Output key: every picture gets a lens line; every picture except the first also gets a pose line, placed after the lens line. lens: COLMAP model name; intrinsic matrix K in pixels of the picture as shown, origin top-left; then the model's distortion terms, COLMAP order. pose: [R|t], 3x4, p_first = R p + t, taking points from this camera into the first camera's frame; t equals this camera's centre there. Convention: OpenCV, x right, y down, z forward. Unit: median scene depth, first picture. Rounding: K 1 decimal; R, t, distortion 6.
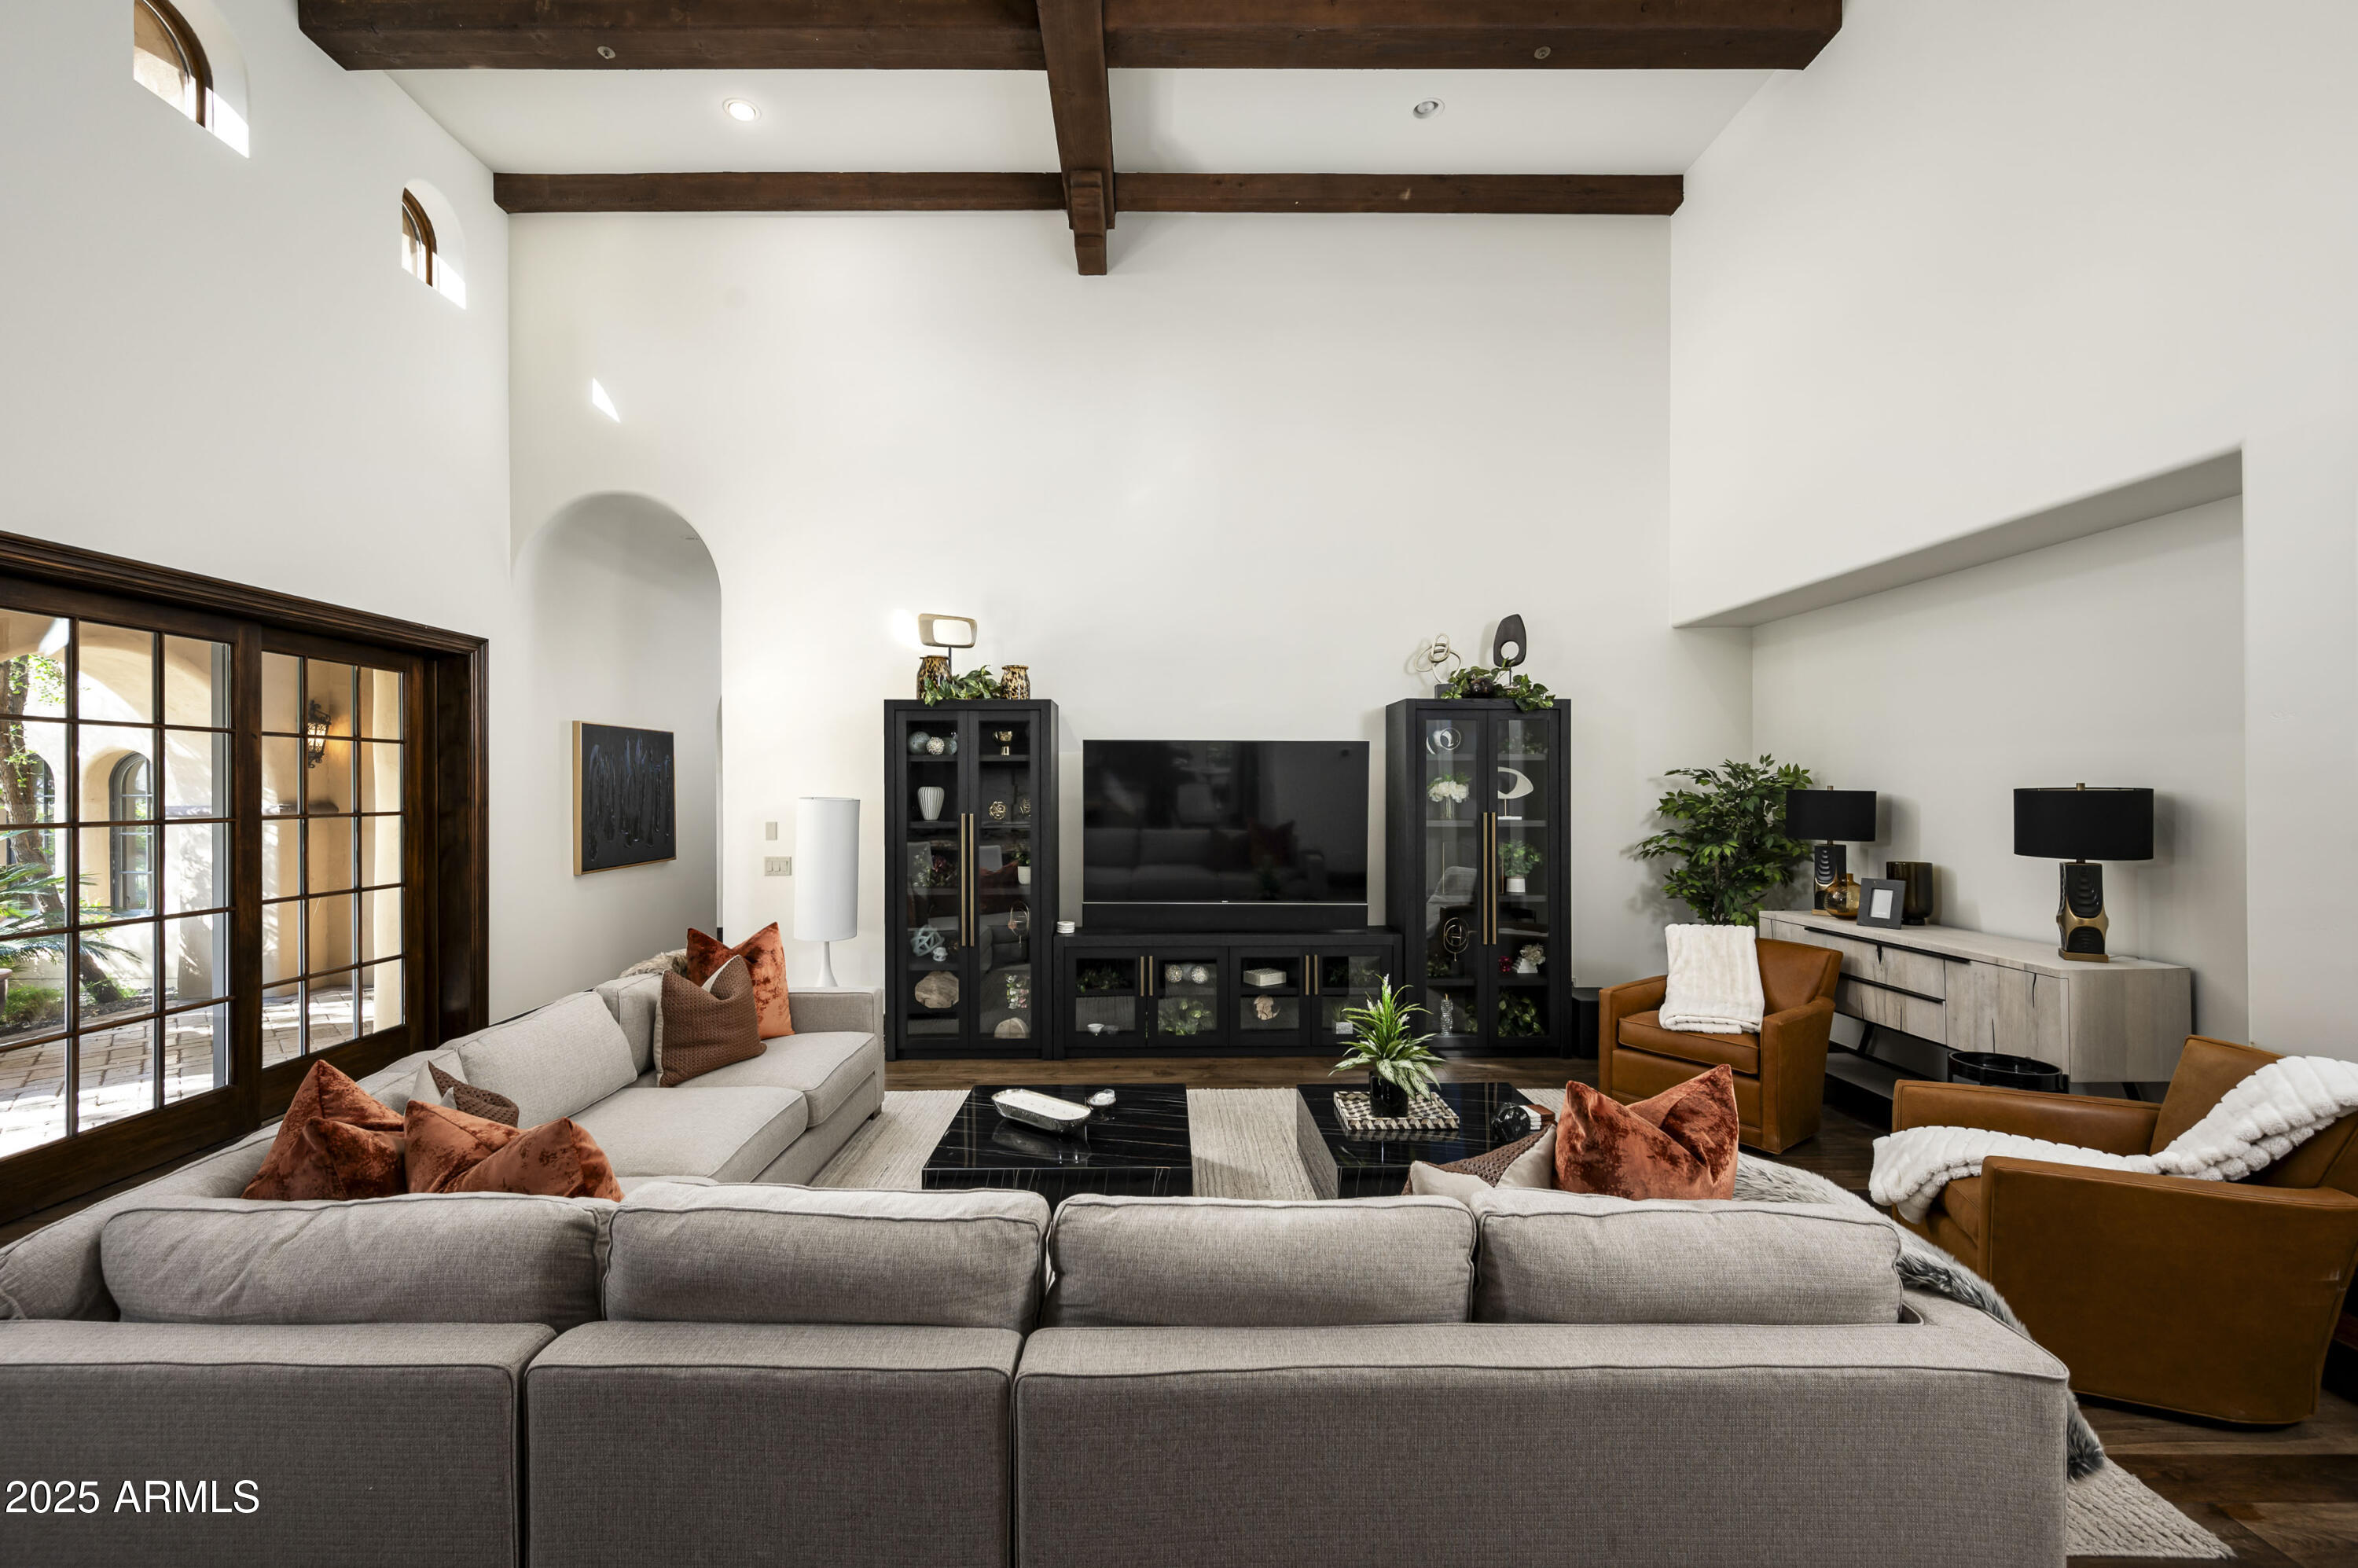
lens RADIAL K [[1037.5, 0, 1147.1], [0, 1037.5, 764.9], [0, 0, 1]] dist [0.014221, -0.000025]
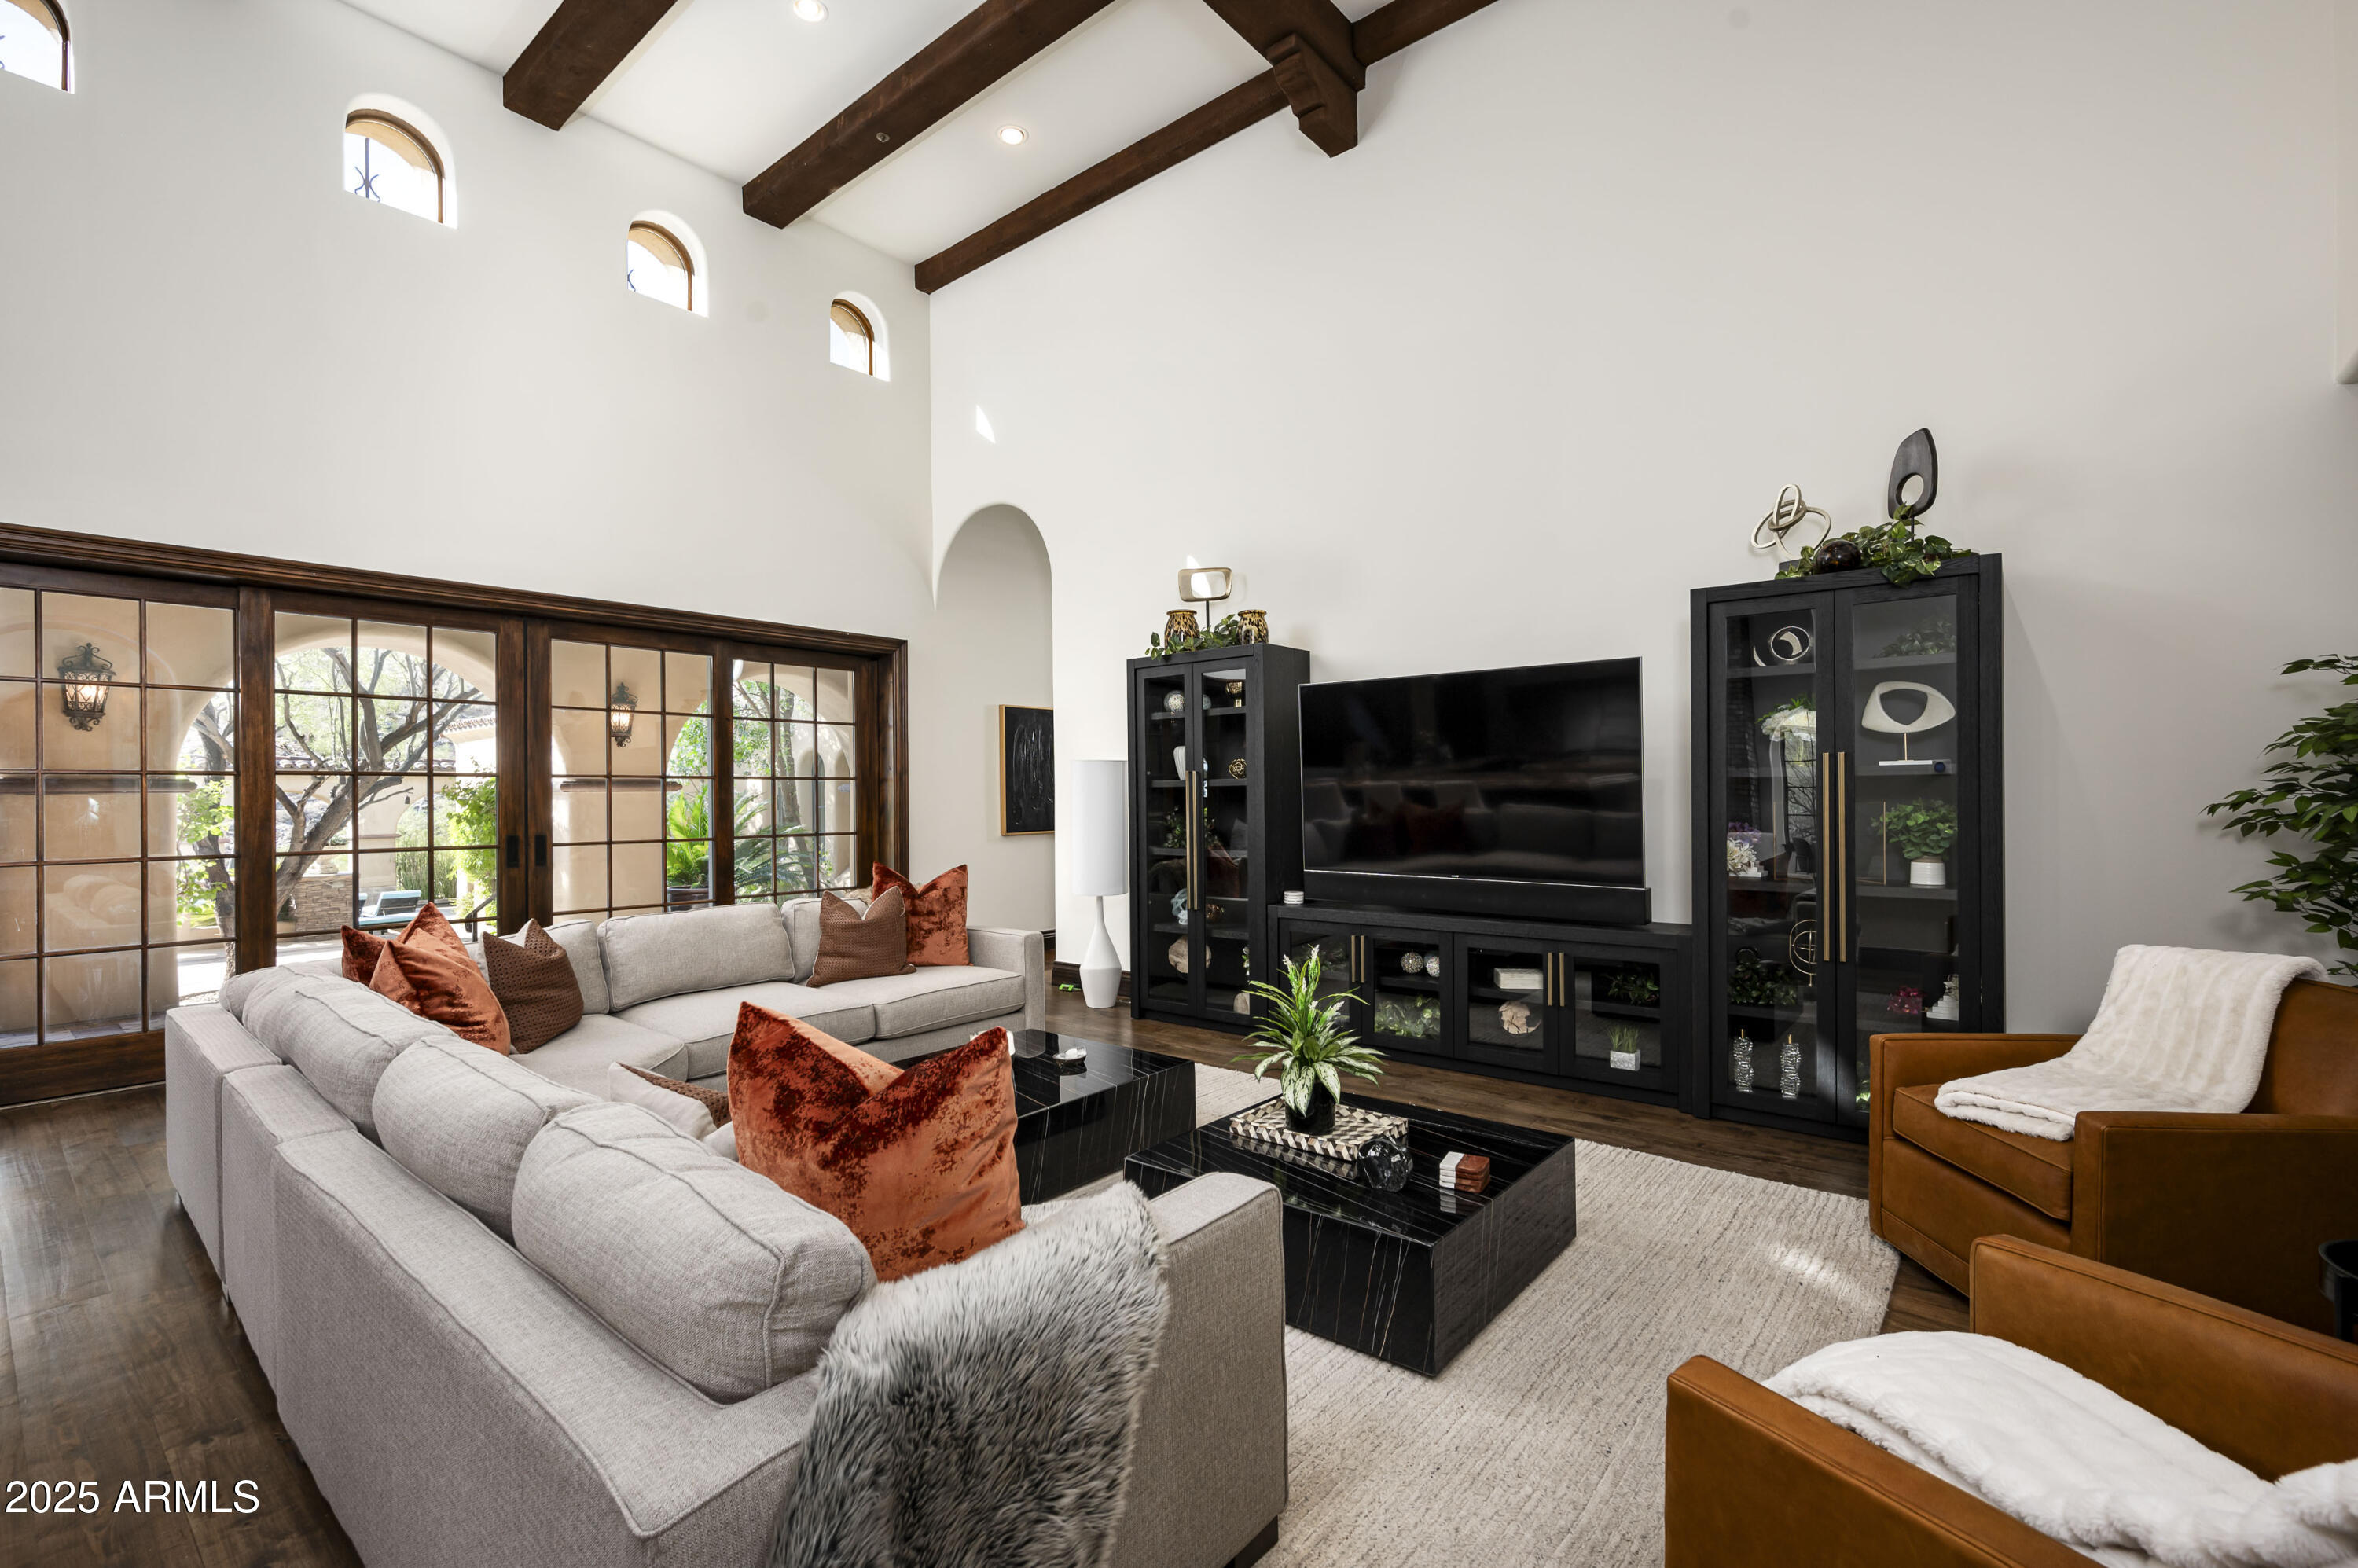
lens RADIAL K [[1057.9, 0, 1179.0], [0, 1057.9, 784.0], [0, 0, 1]] dist [0.016202, -0.000293]
pose [[0.763212, -0.012370, -0.646030, 0.431658], [0.013554, 0.999903, -0.003133, 0.060253], [0.646006, -0.006365, 0.763306, 0.243179]]
